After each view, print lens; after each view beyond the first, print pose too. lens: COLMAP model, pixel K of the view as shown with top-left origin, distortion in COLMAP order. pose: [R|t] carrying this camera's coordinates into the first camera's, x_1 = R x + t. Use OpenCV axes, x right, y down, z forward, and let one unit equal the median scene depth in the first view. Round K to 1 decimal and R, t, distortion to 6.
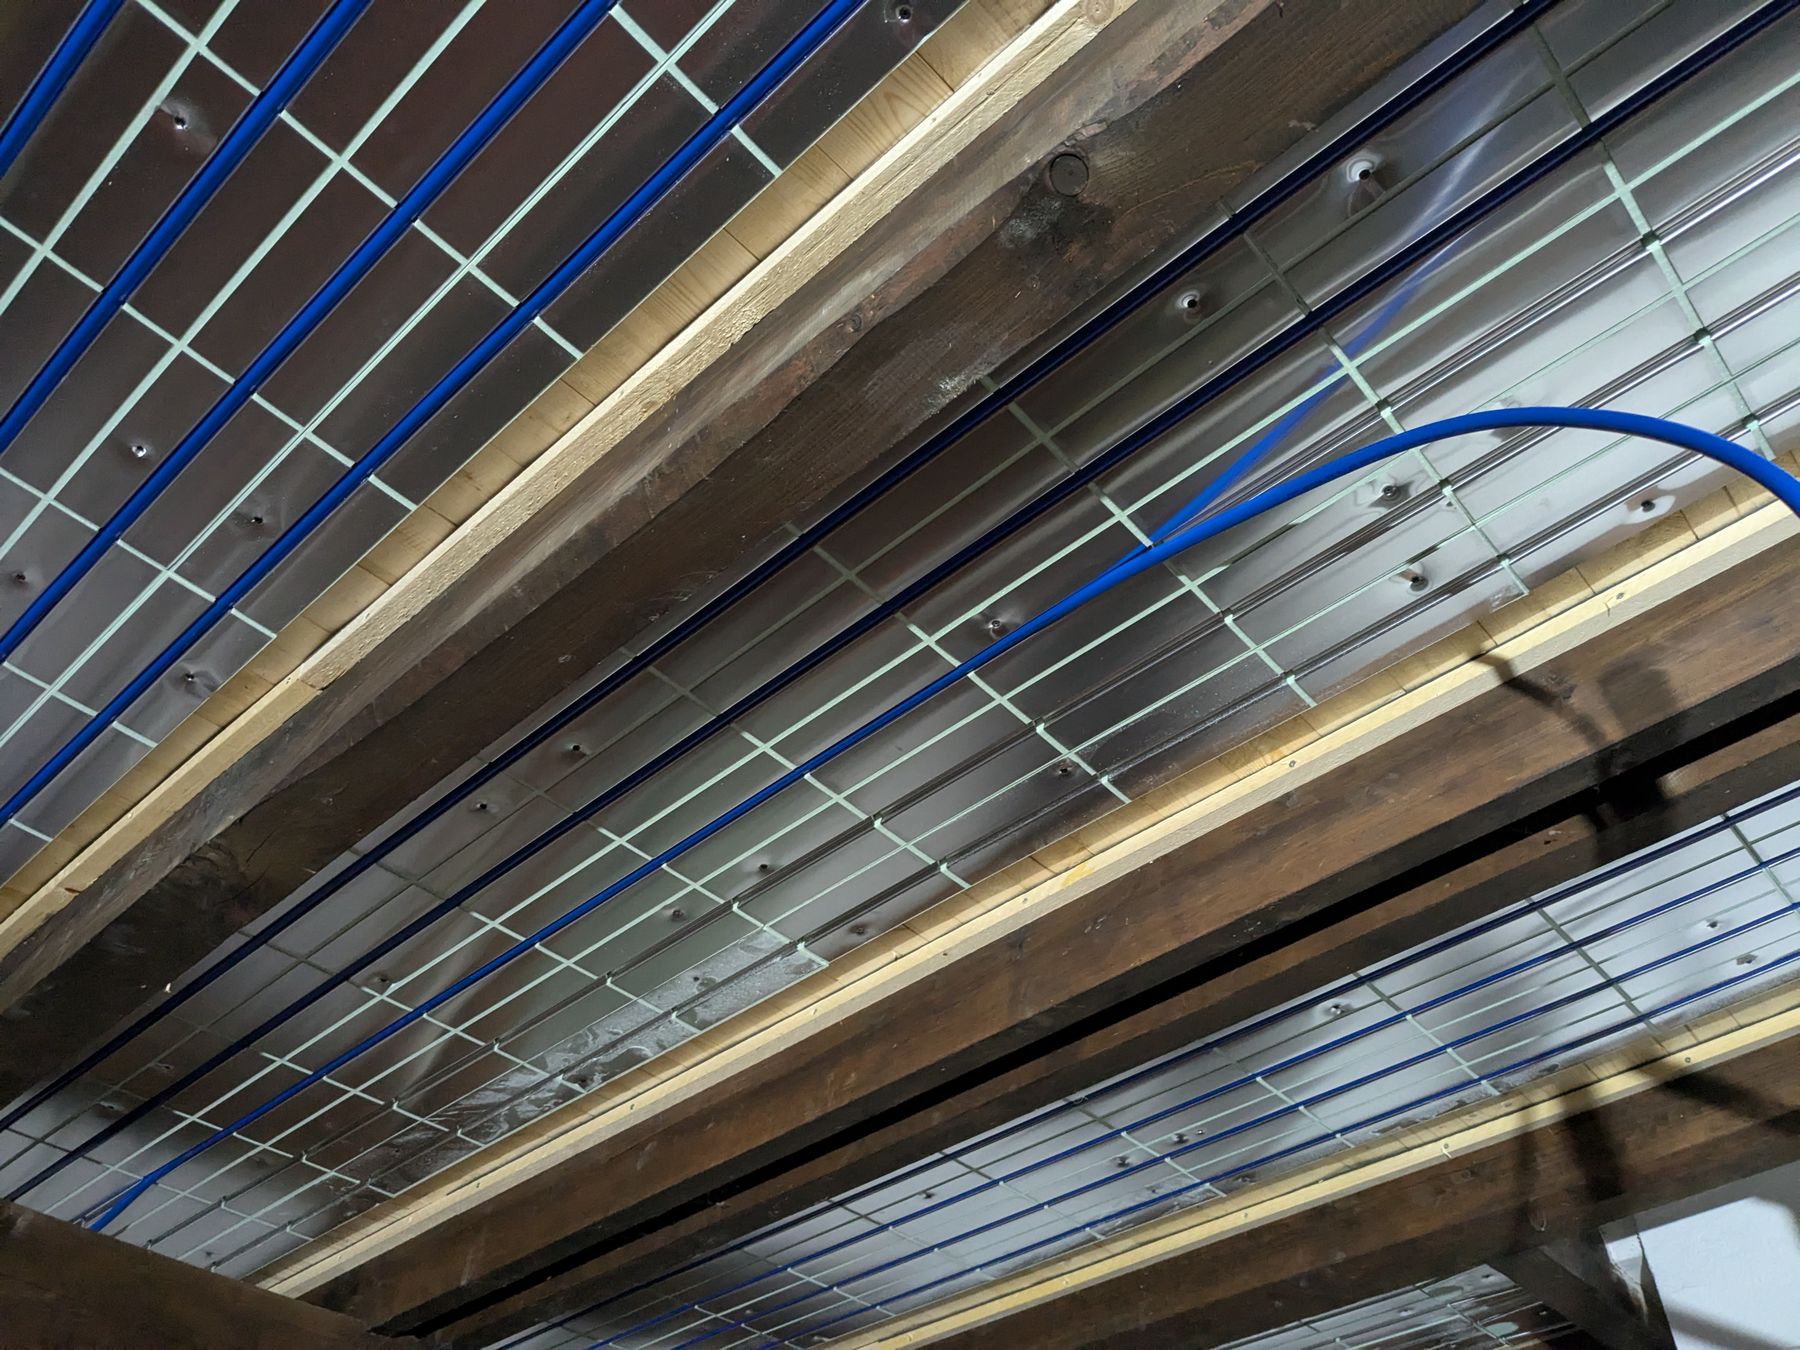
lens RADIAL K [[1425.8, 0, 905.2], [0, 1425.8, 673.1], [0, 0, 1]] dist [0.043989, -0.075141]
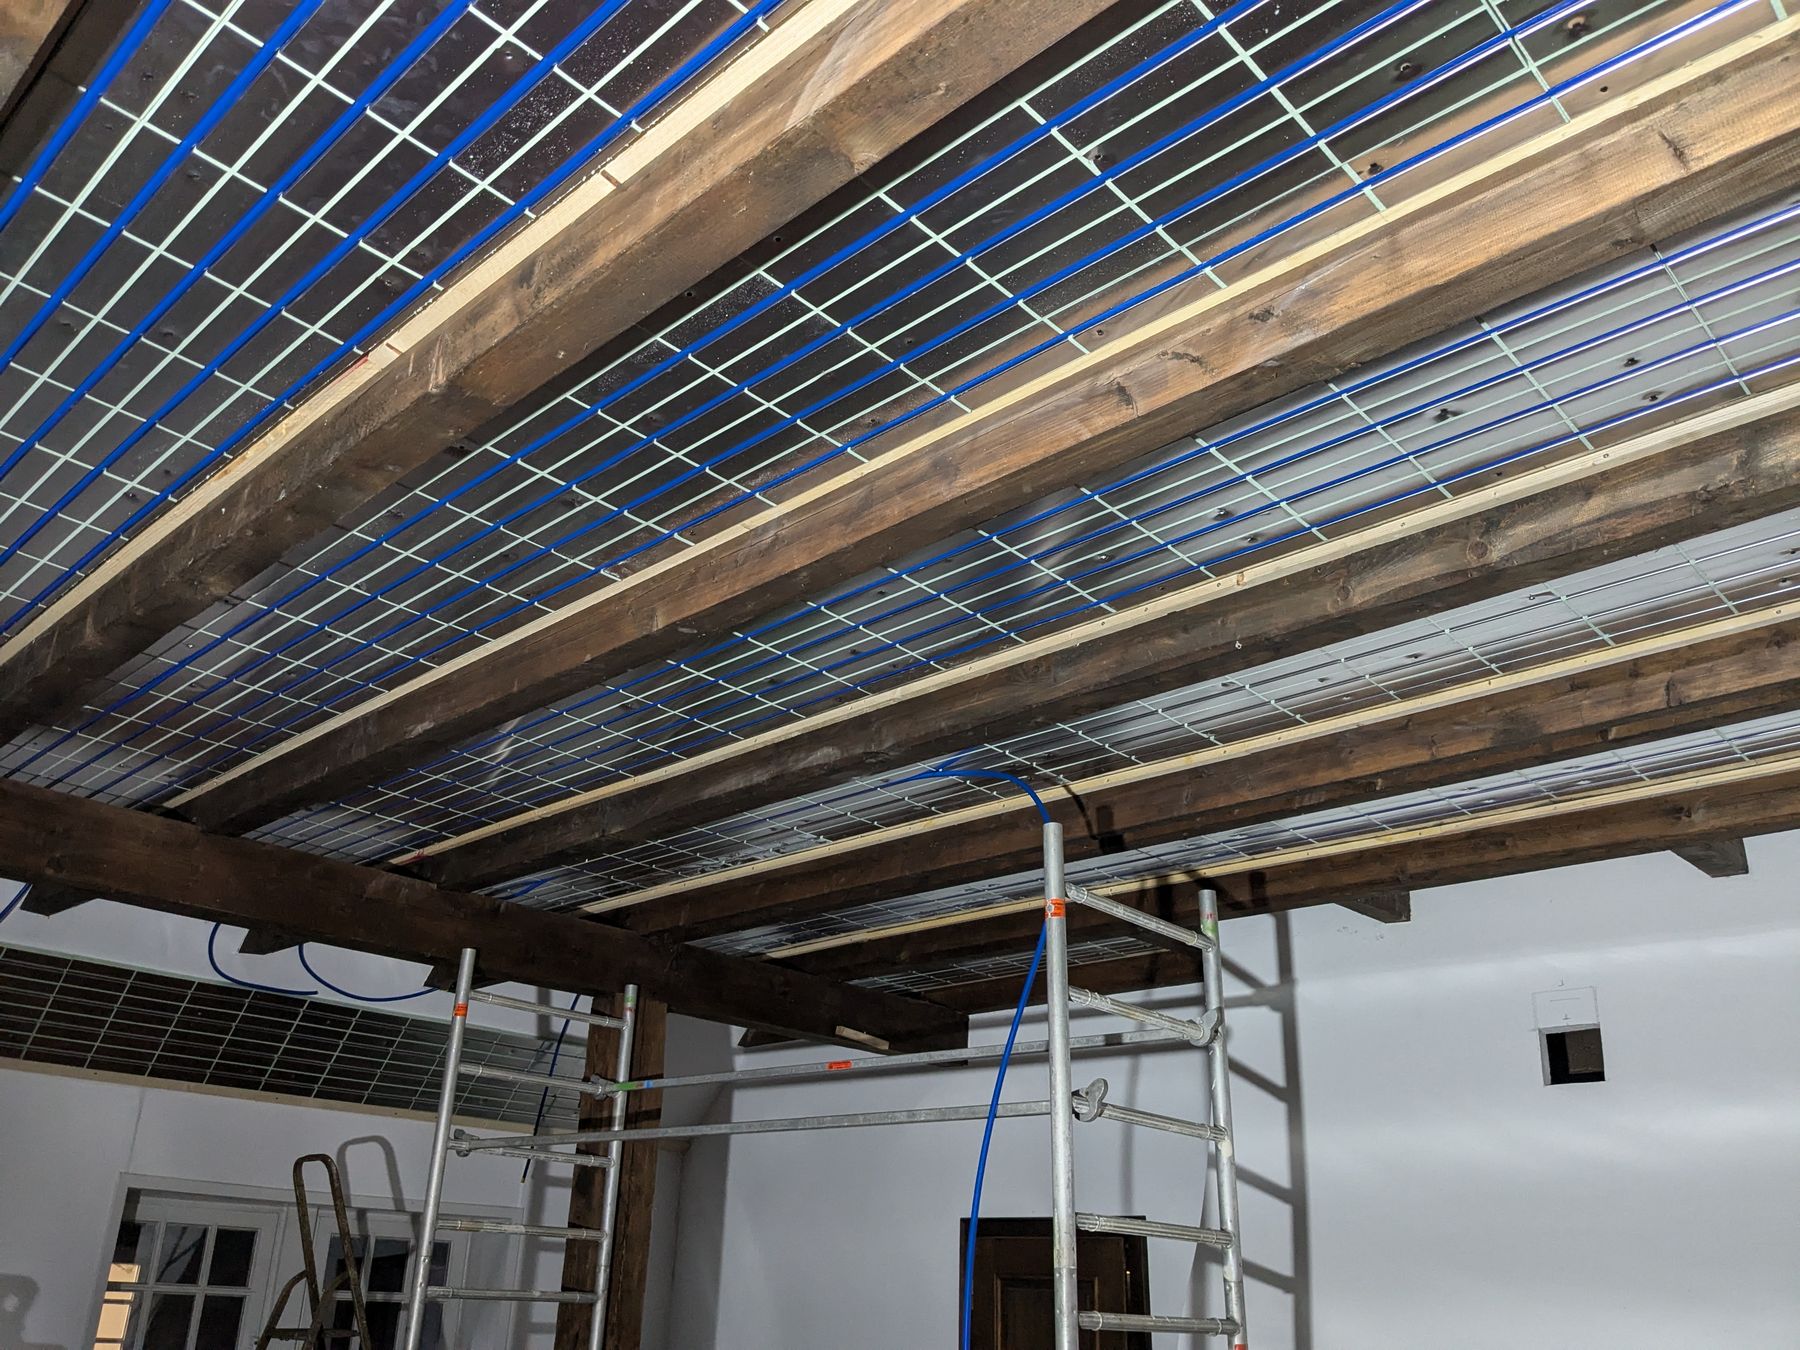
lens RADIAL K [[1425.8, 0, 885.1], [0, 1425.8, 669.1], [0, 0, 1]] dist [0.043989, -0.075141]
pose [[0.998033, 0.034017, -0.052657, 0.148347], [-0.012386, 0.930413, 0.366302, -0.921732], [0.061454, -0.364930, 0.929005, -1.111757]]
